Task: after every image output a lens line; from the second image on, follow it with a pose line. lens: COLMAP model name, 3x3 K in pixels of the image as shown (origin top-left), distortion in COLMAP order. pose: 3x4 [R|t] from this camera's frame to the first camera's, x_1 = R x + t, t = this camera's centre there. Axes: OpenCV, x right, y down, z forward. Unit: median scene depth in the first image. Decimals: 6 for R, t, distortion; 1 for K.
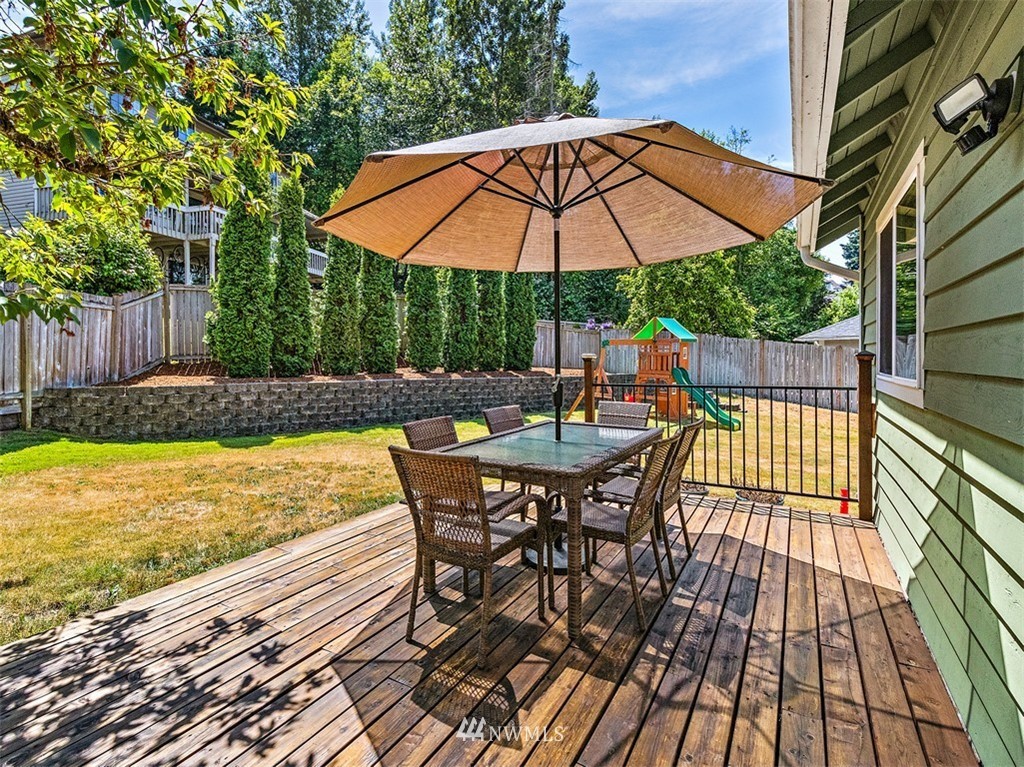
lens RADIAL K [[488.2, 0, 509.3], [0, 488.2, 358.1], [0, 0, 1]] dist [0.003710, 0.000309]
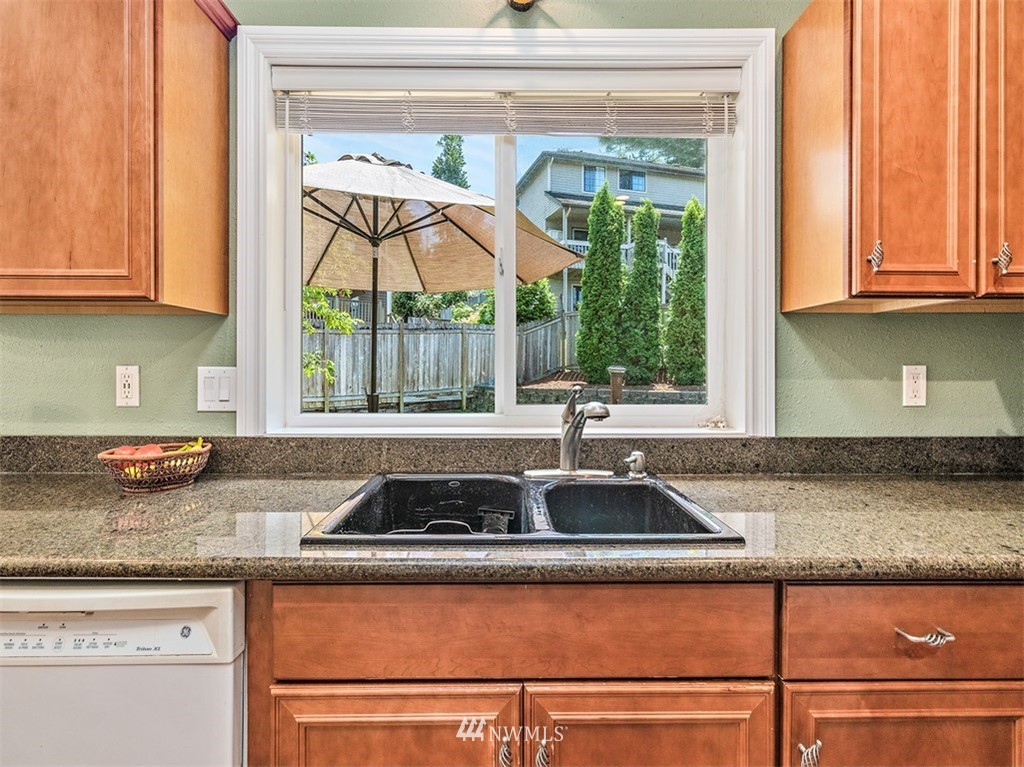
lens RADIAL K [[473.0, 0, 510.0], [0, 473.0, 370.3], [0, 0, 1]] dist [-0.000178, 0.000328]
pose [[0.519789, 0.010667, -0.854228, 0.377914], [-0.002703, 0.999938, 0.010841, -0.006853], [0.854290, -0.003326, 0.519785, 0.229665]]
